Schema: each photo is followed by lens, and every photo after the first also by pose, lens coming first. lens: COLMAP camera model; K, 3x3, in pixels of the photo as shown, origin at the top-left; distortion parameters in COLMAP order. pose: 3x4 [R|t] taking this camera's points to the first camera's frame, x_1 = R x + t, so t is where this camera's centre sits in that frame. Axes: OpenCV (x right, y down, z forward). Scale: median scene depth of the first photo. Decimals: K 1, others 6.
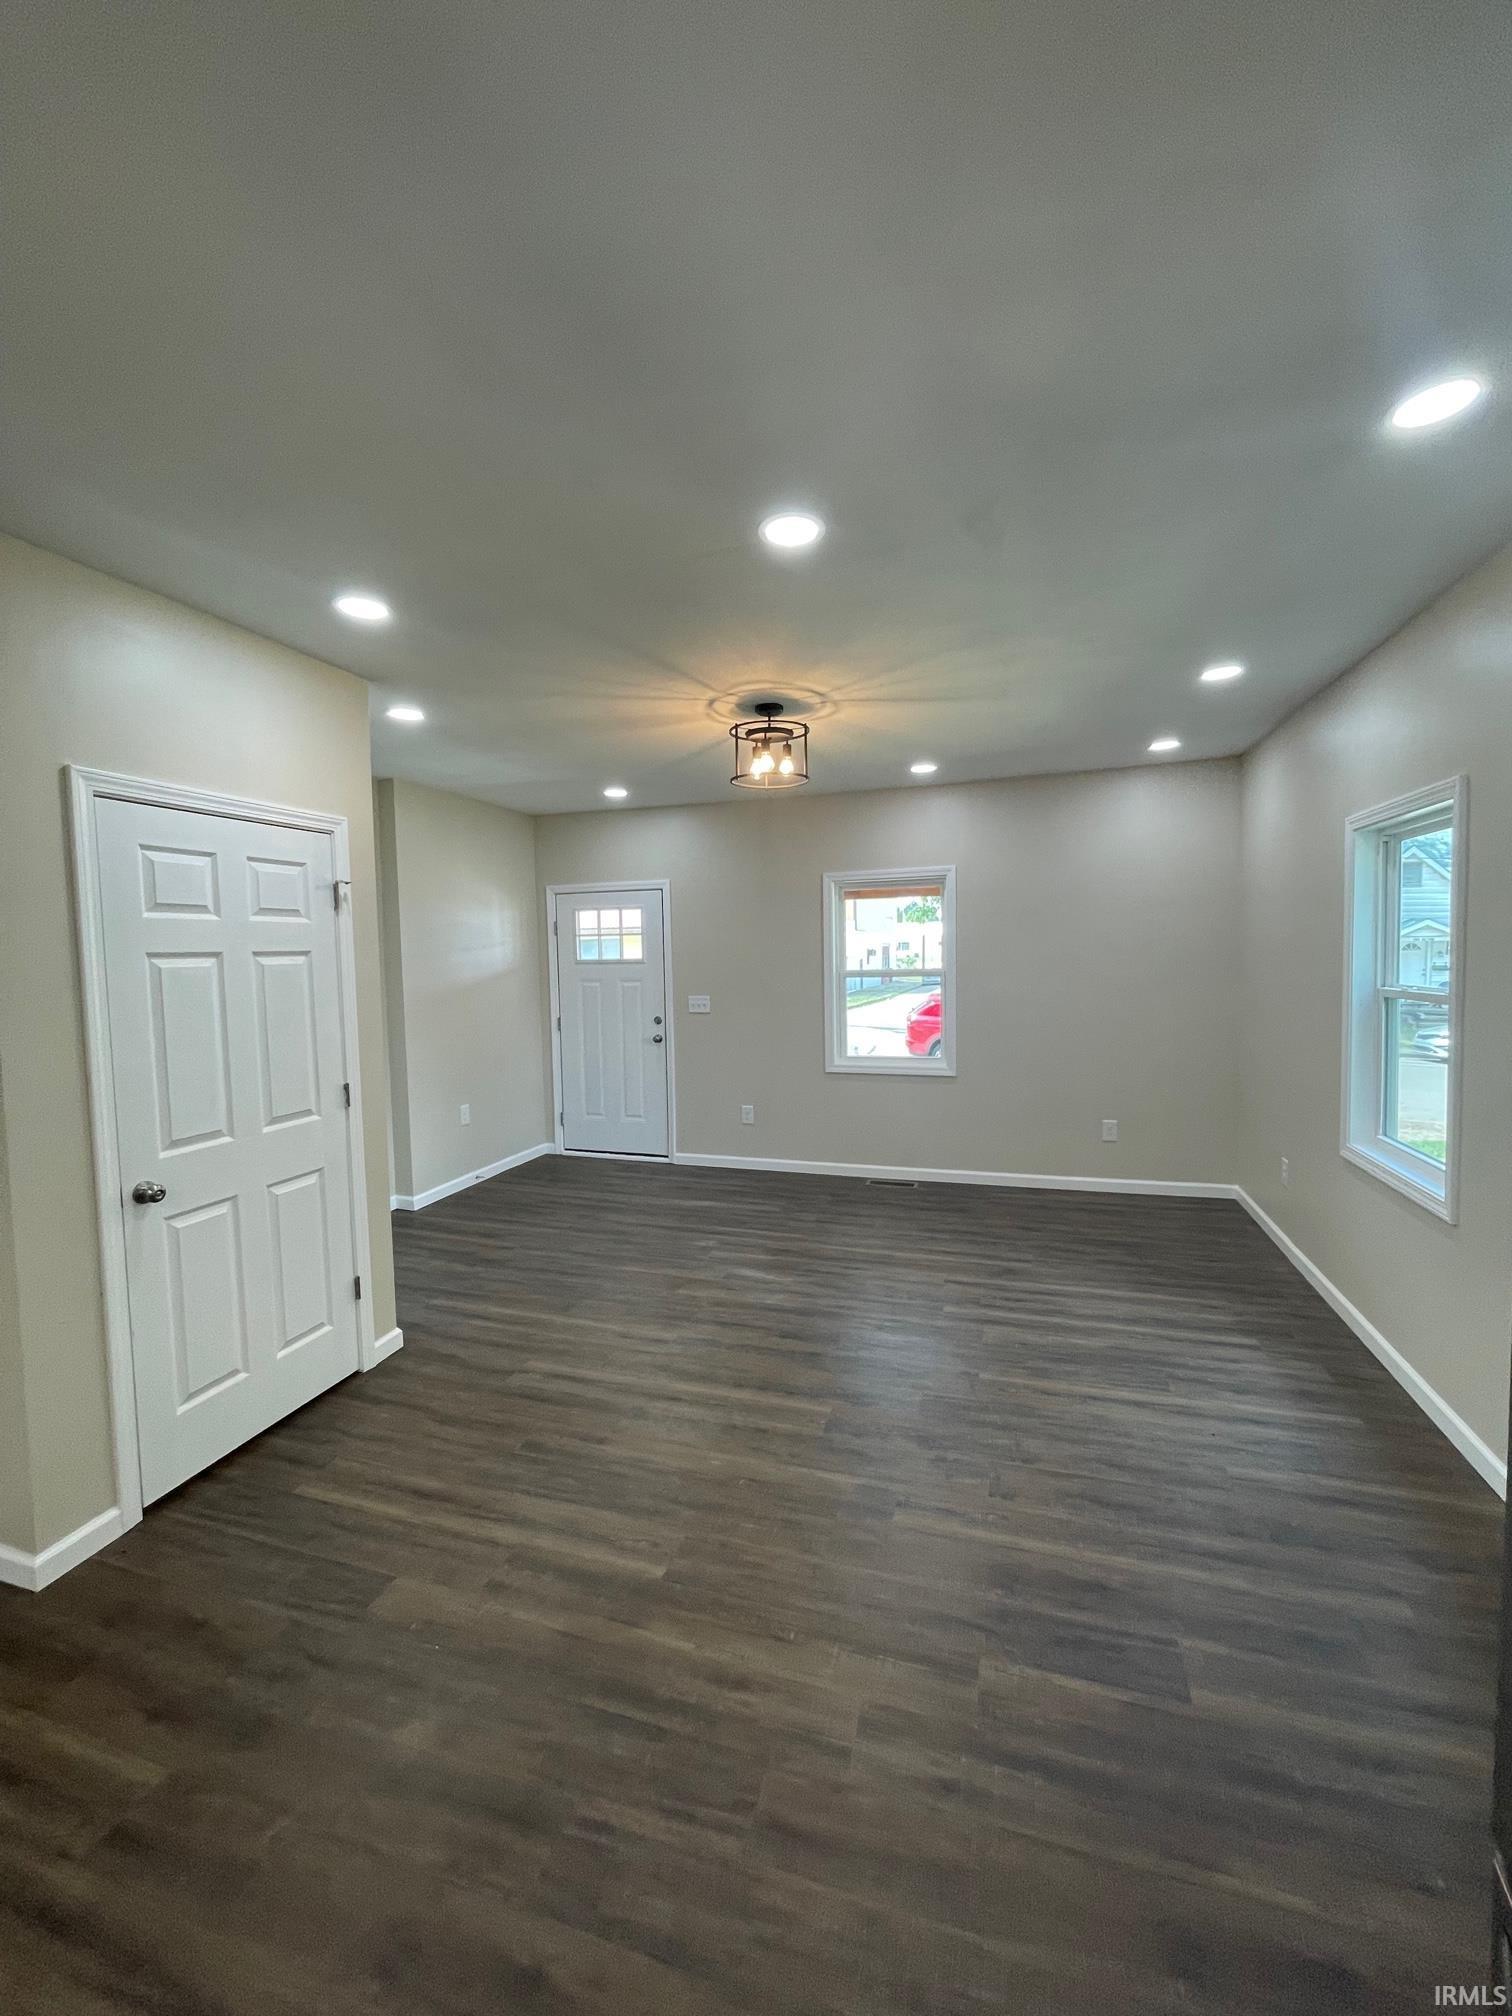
lens RADIAL K [[811.1, 0, 754.2], [0, 811.1, 1005.5], [0, 0, 1]] dist [-0.003783, 0.000712]
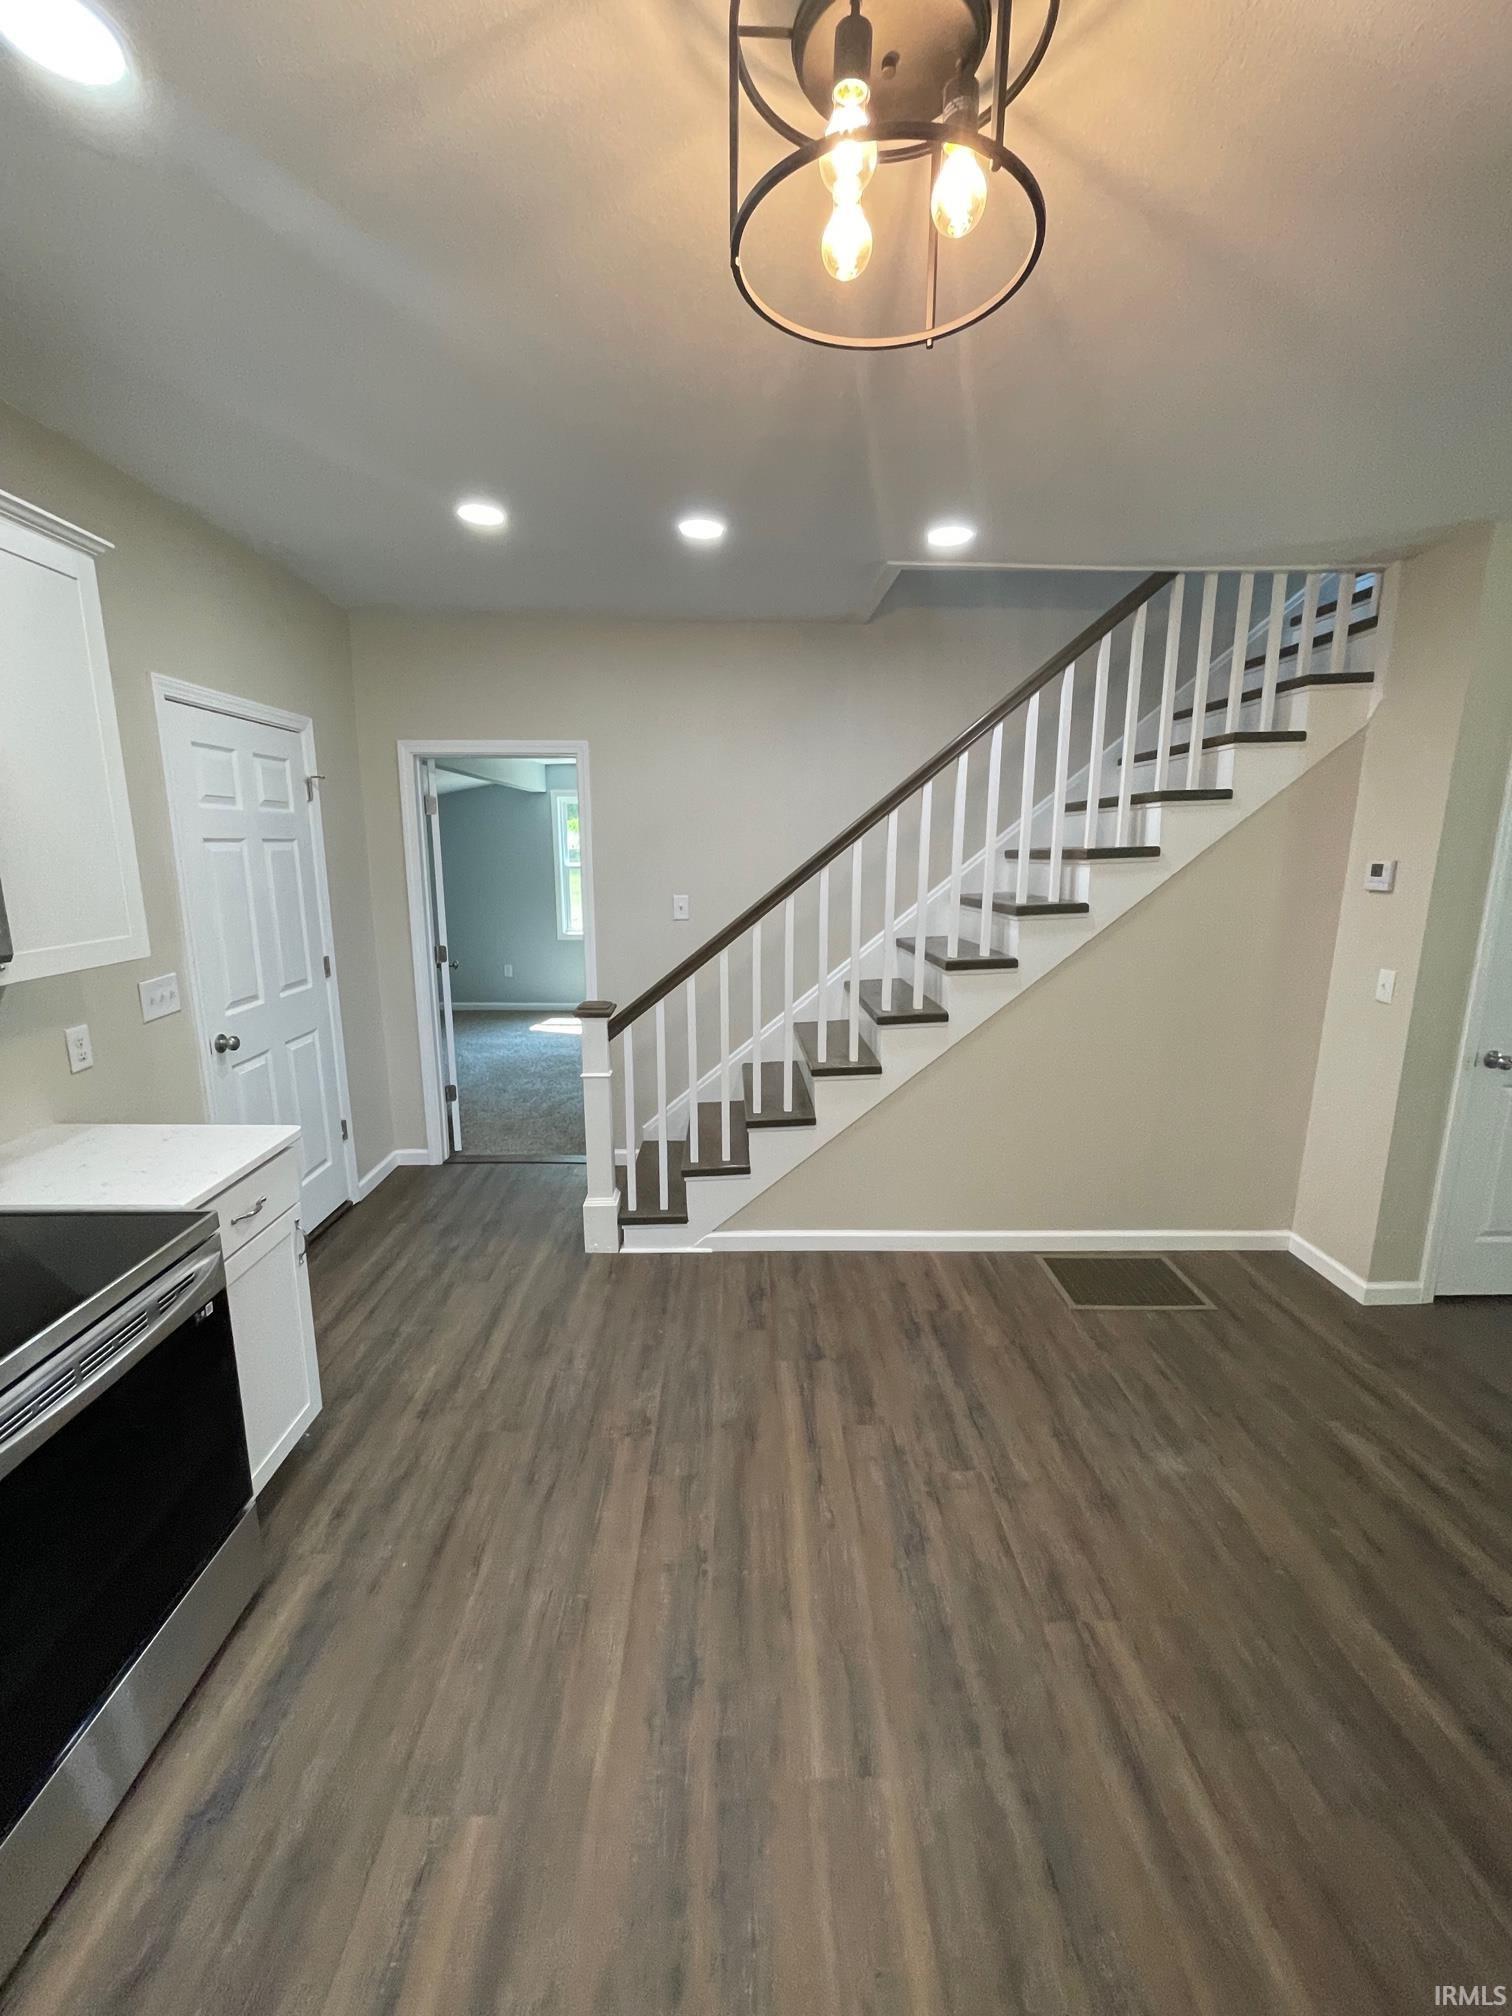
lens RADIAL K [[811.1, 0, 754.2], [0, 811.1, 1005.5], [0, 0, 1]] dist [-0.003783, 0.000712]
pose [[0.329311, 0.203462, -0.922040, -0.010993], [-0.070182, 0.979081, 0.190984, -0.001770], [0.941610, 0.001817, 0.336701, -0.371312]]
